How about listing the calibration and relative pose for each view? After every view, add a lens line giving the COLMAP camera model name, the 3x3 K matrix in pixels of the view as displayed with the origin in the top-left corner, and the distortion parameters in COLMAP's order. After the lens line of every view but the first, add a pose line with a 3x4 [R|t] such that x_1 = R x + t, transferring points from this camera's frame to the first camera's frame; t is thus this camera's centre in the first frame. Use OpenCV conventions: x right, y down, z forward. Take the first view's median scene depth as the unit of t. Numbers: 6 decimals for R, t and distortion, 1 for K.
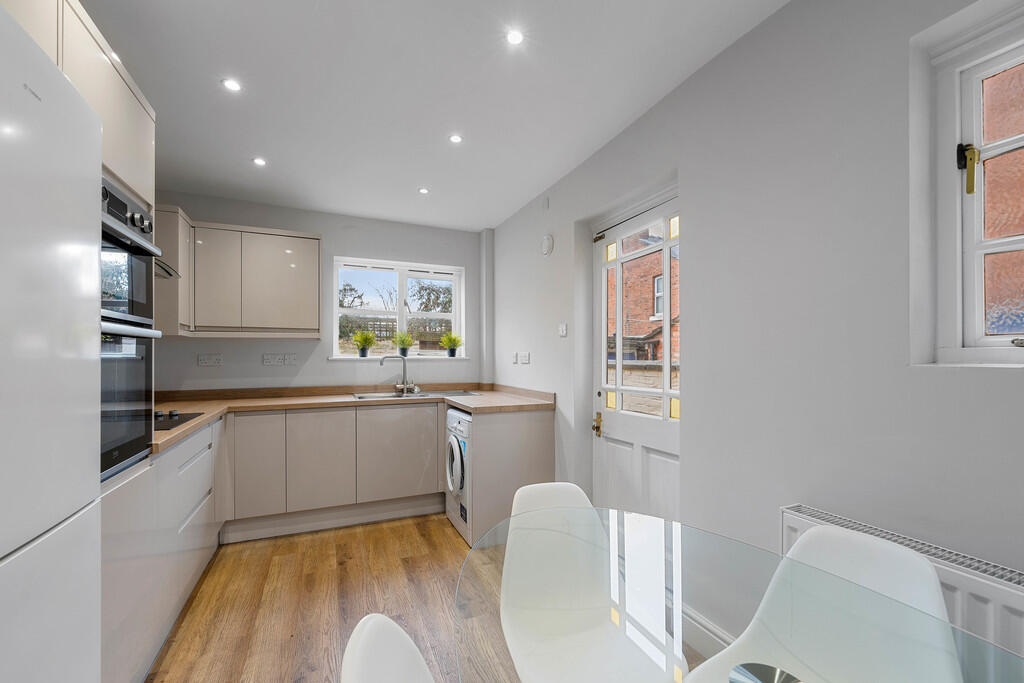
lens RADIAL K [[417.4, 0, 503.7], [0, 417.4, 358.4], [0, 0, 1]] dist [0.000833, -0.000365]
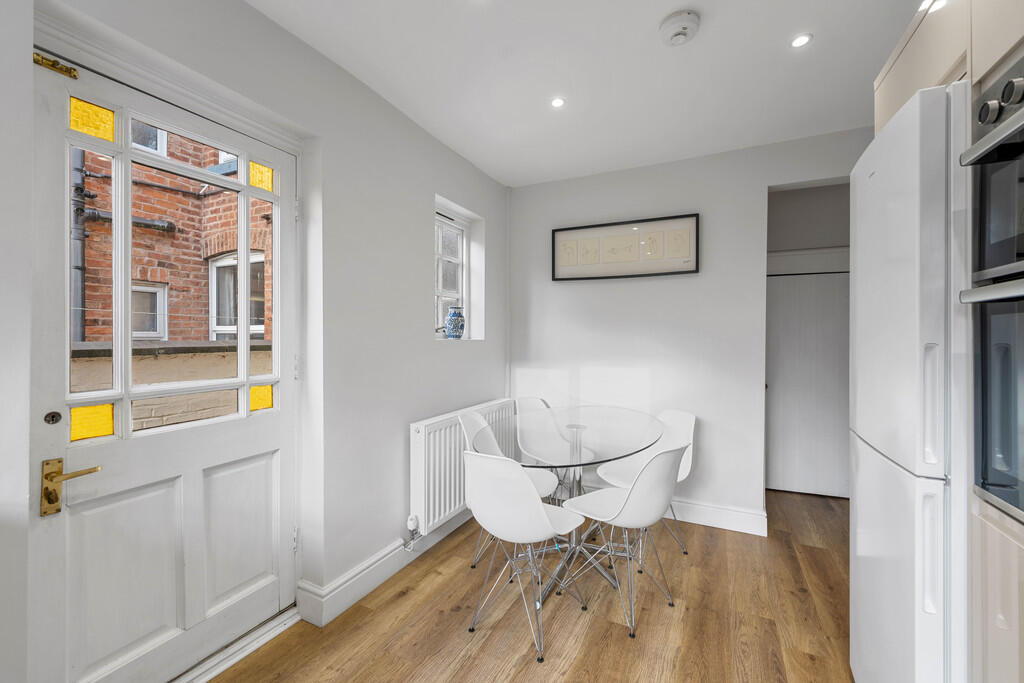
lens RADIAL K [[417.4, 0, 513.4], [0, 417.4, 338.2], [0, 0, 1]] dist [0.000833, -0.000365]
pose [[-0.655177, 0.000147, 0.755476, -0.291166], [0.003962, 0.999987, 0.003242, 0.001277], [-0.755465, 0.005117, -0.655169, 0.633683]]
